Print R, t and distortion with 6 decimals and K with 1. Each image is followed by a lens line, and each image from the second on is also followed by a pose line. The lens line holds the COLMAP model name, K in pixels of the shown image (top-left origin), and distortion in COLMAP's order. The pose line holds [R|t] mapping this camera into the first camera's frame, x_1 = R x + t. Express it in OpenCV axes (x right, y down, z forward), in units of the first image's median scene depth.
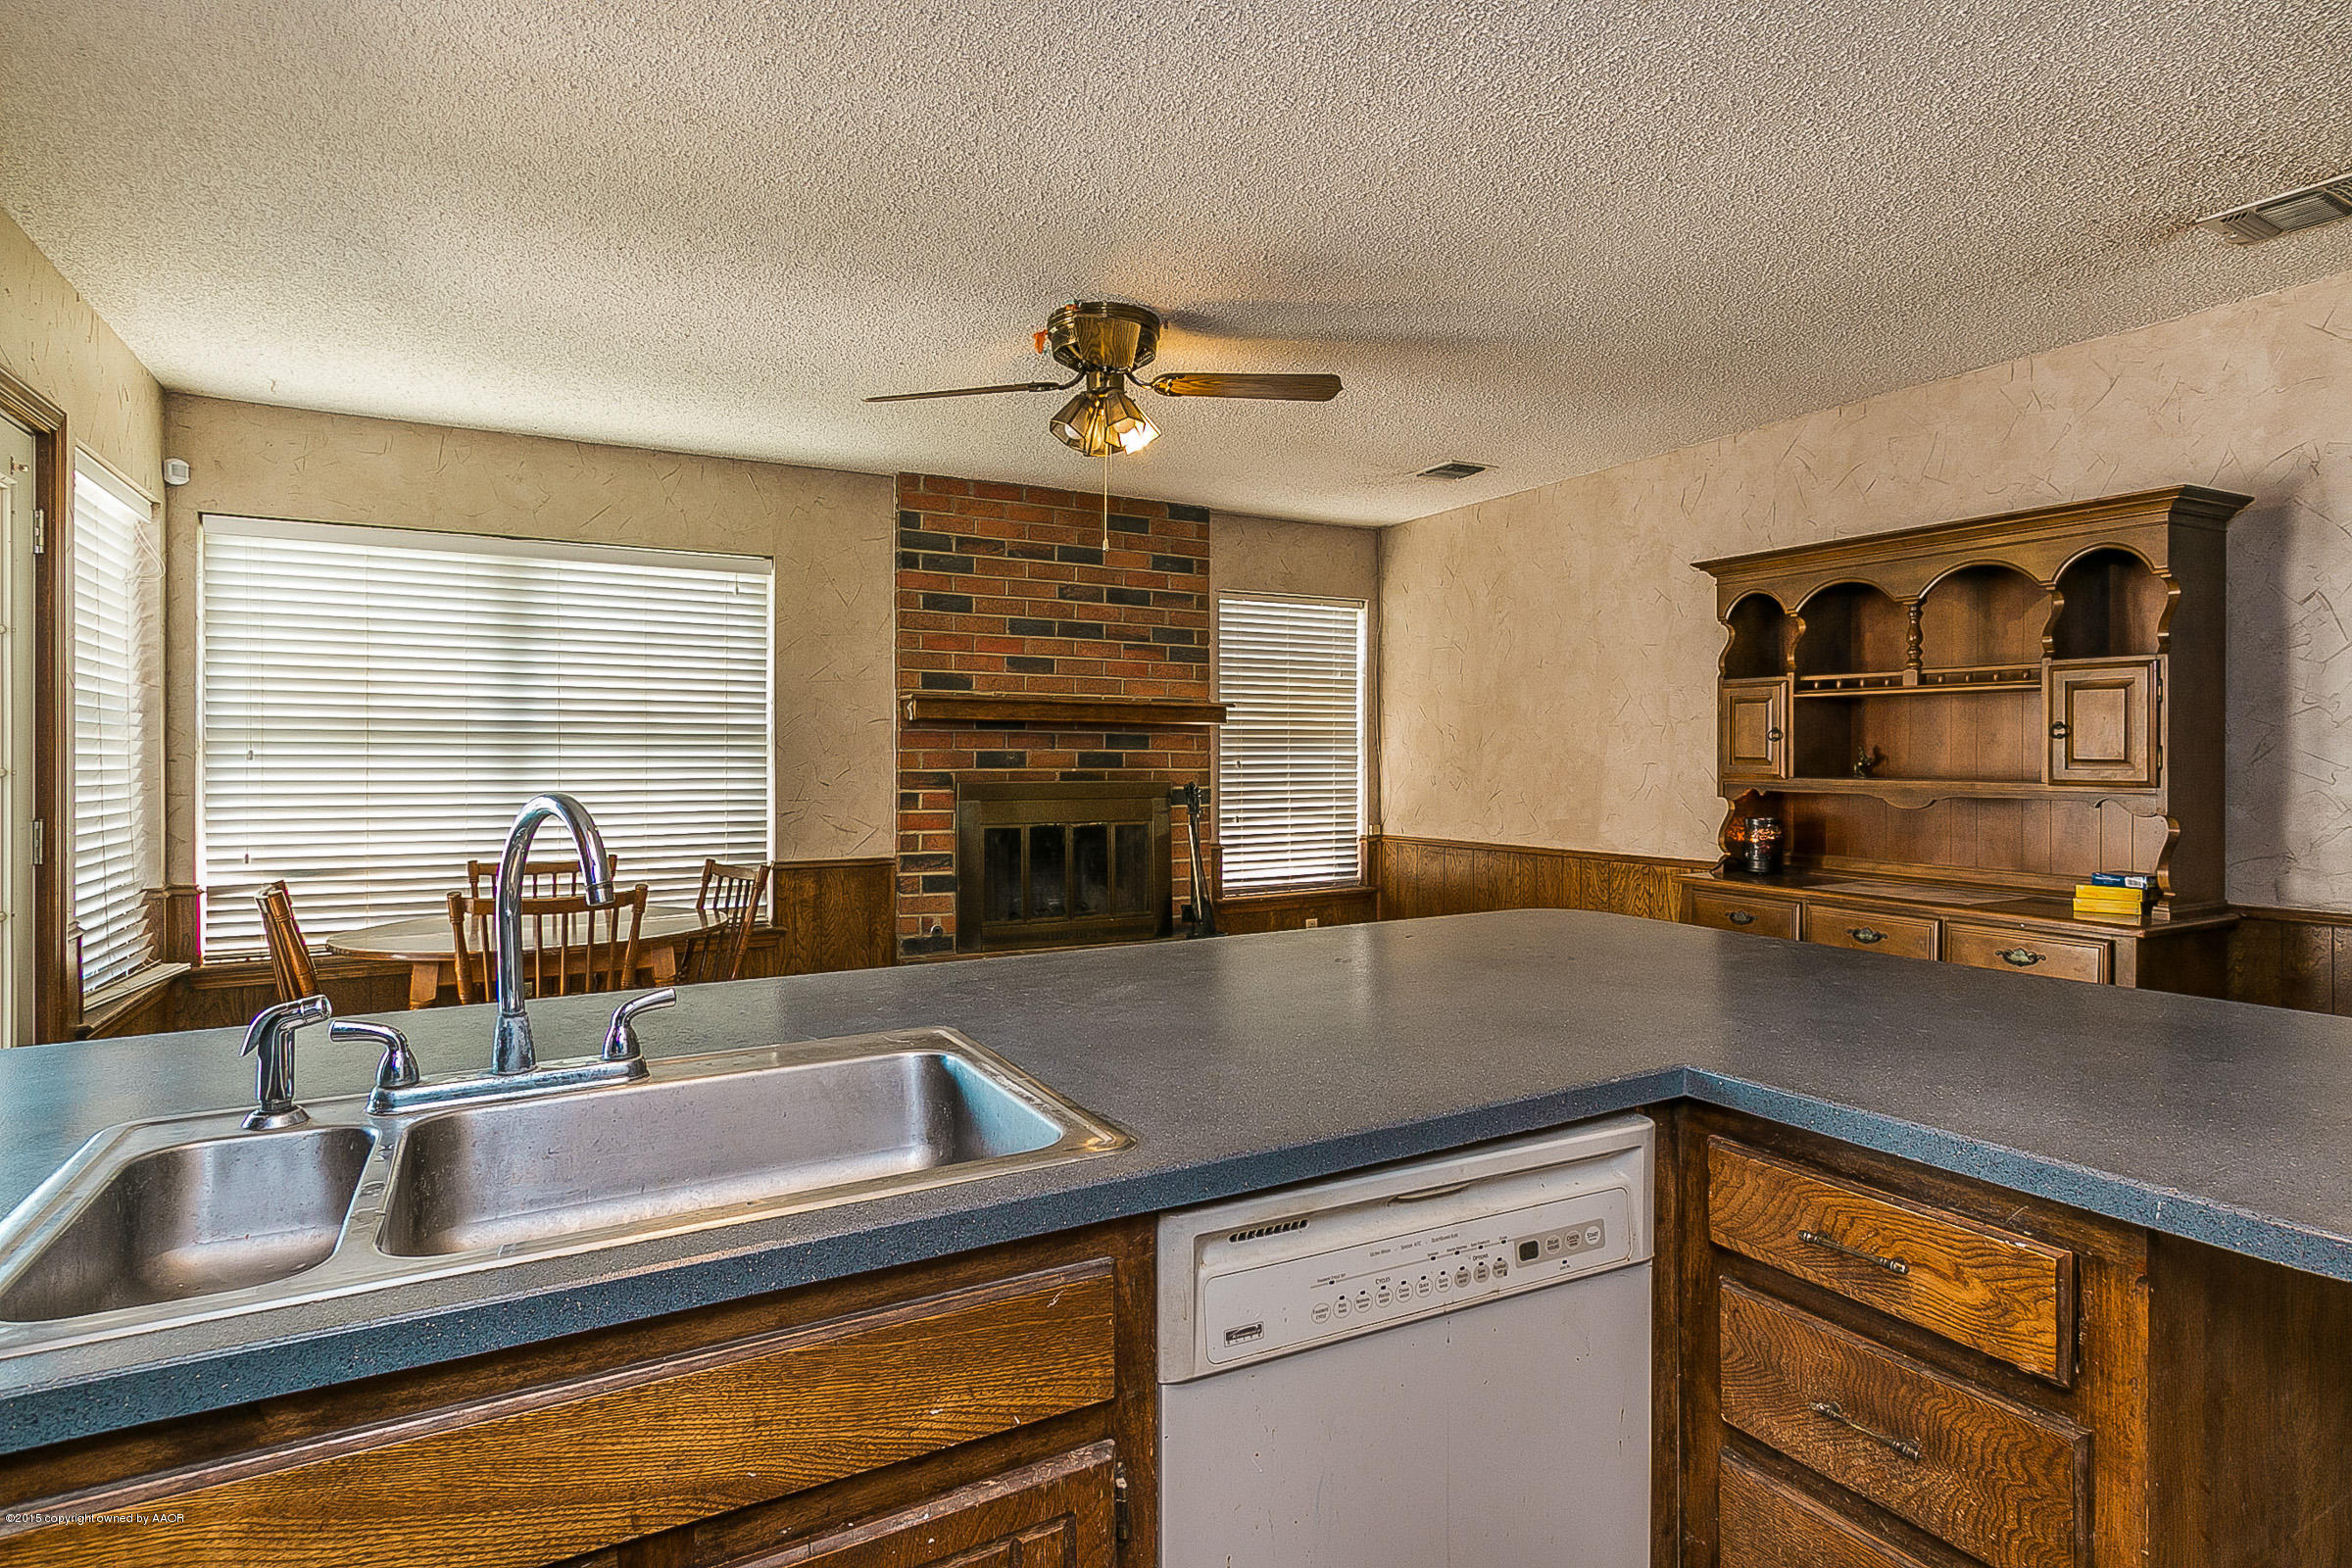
lens RADIAL K [[1218.2, 0, 1171.2], [0, 1218.2, 767.8], [0, 0, 1]] dist [0.000423, -0.000029]
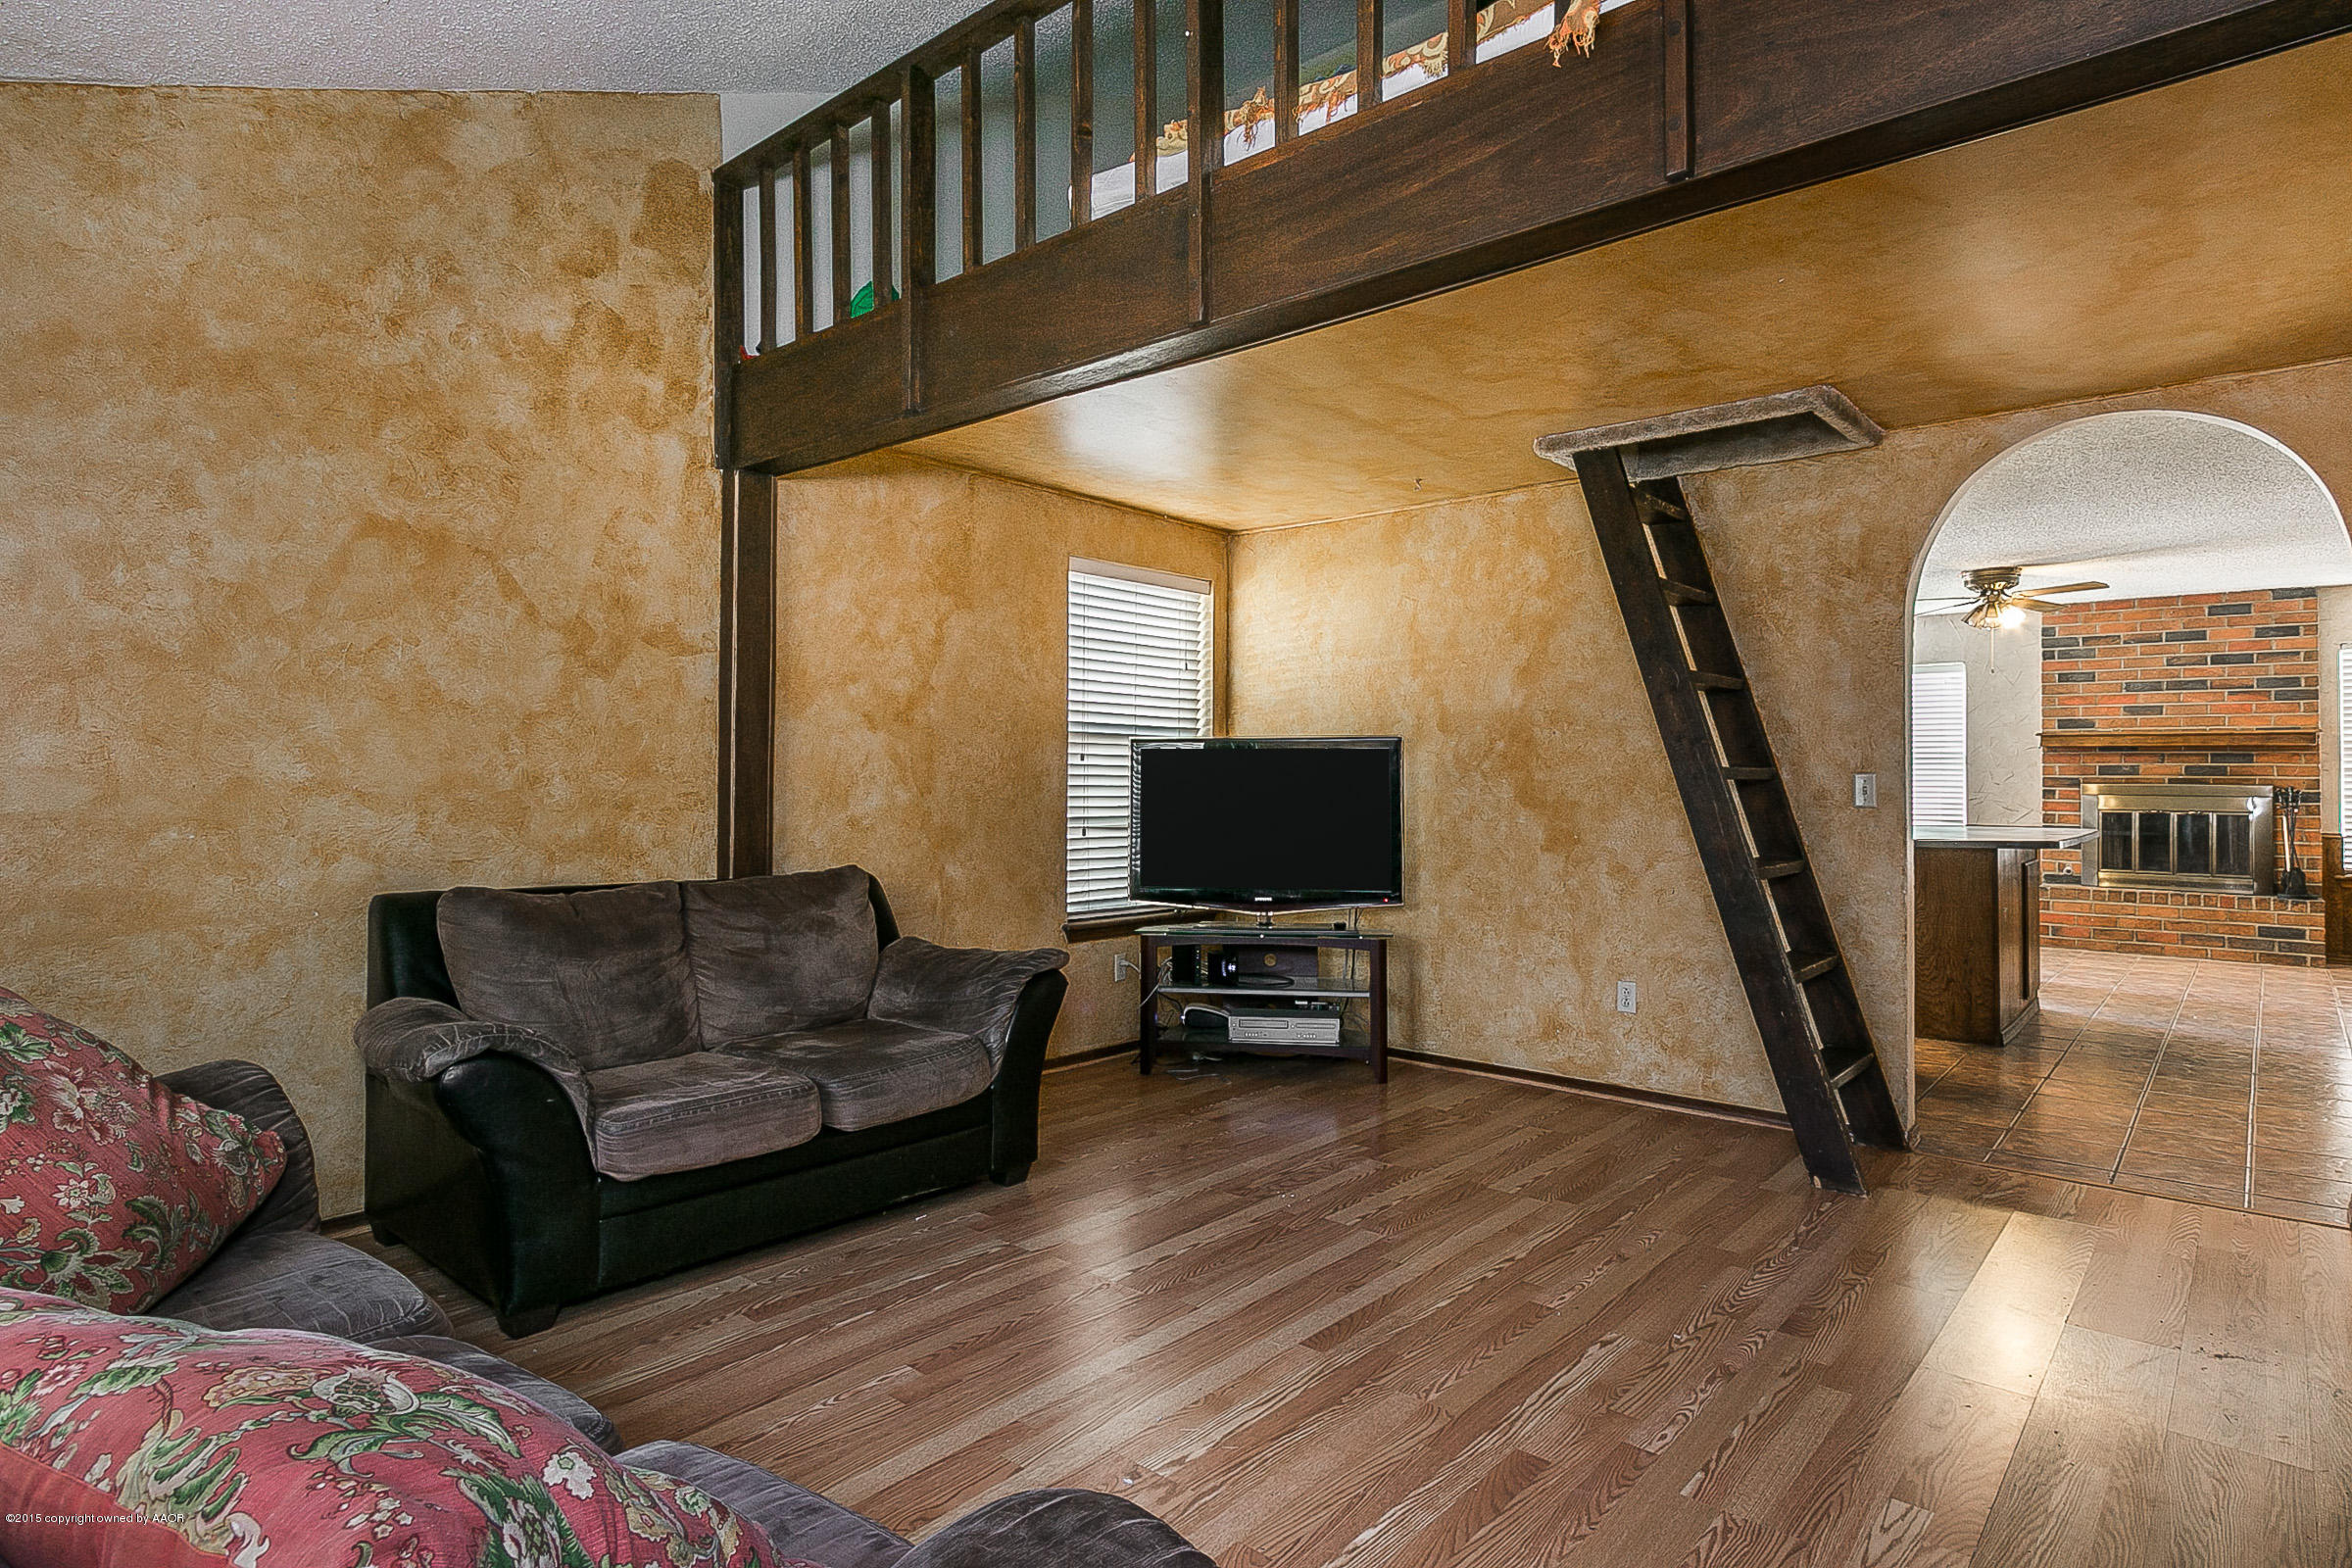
lens RADIAL K [[1262.1, 0, 1173.4], [0, 1262.1, 764.4], [0, 0, 1]] dist [-0.001121, -0.000754]
pose [[0.331857, -0.009240, -0.943284, 1.035790], [-0.013820, 0.999797, -0.014656, 0.027730], [0.943228, 0.017900, 0.331662, -0.747113]]
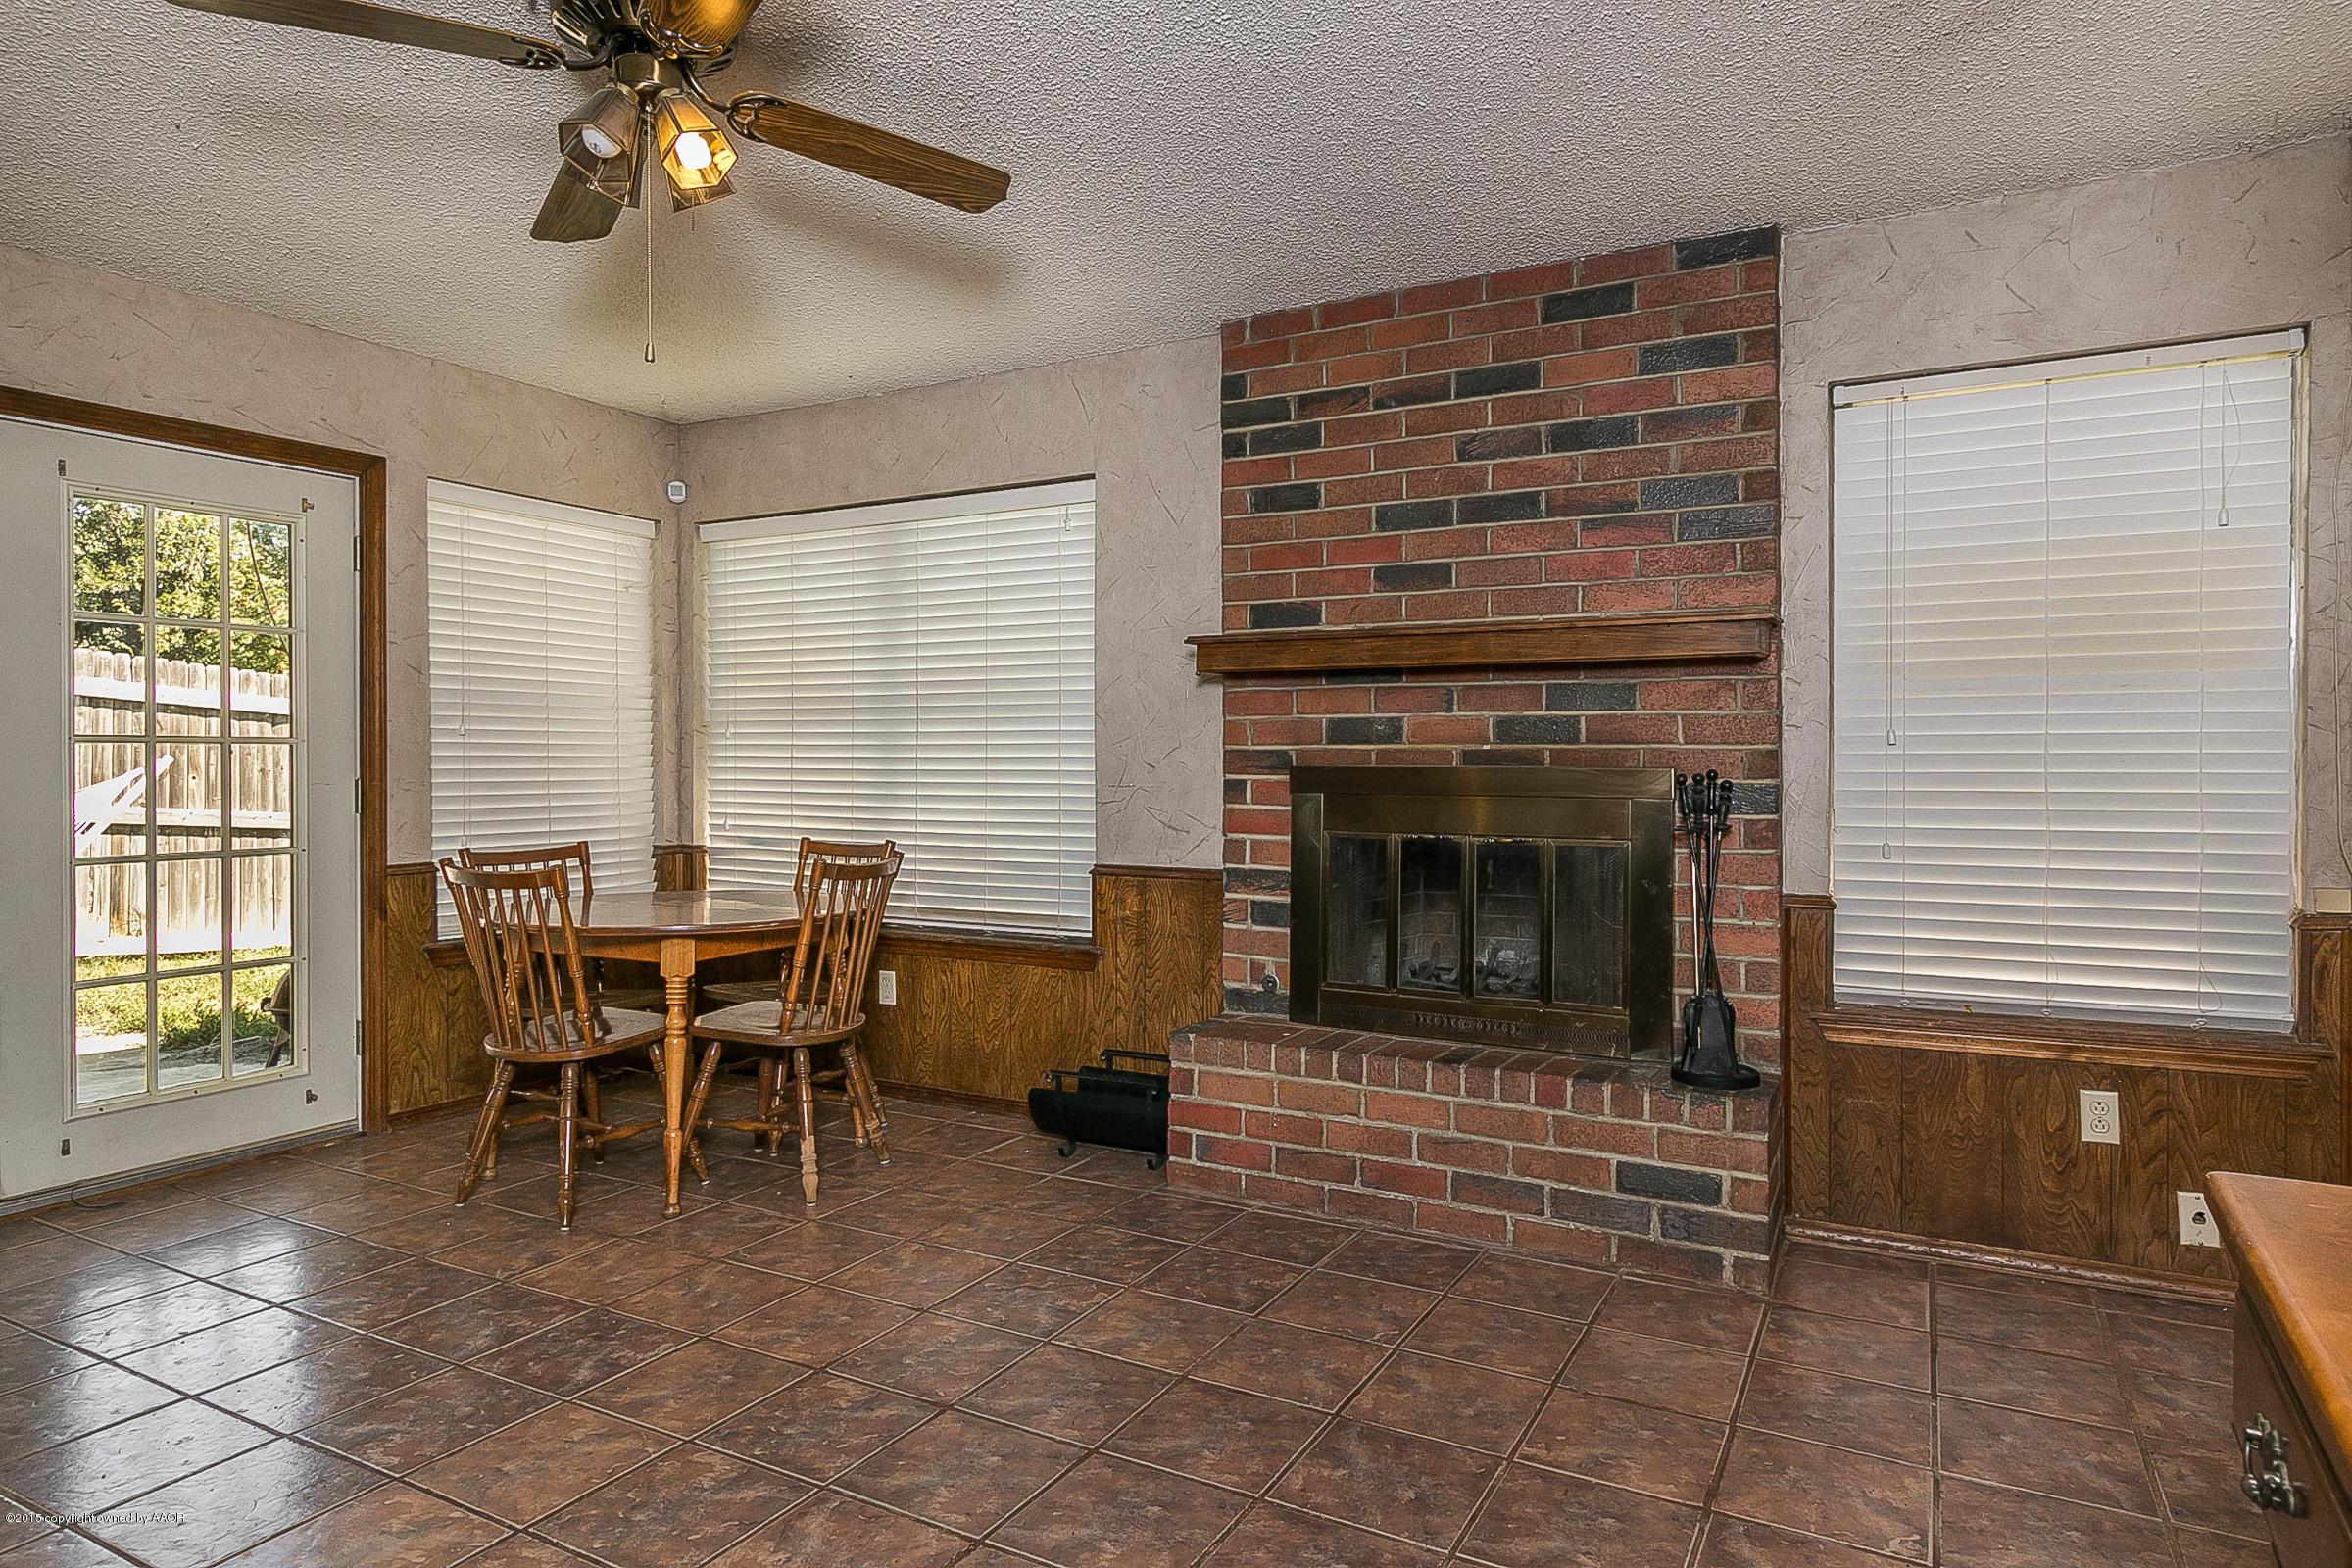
lens RADIAL K [[1345.9, 0, 1177.6], [0, 1345.9, 776.3], [0, 0, 1]] dist [-0.000835, 0.000538]
pose [[0.531523, 0.011441, -0.846967, 0.411836], [-0.006928, 0.999934, 0.009160, 0.011752], [0.847016, 0.000999, 0.531567, 0.549683]]
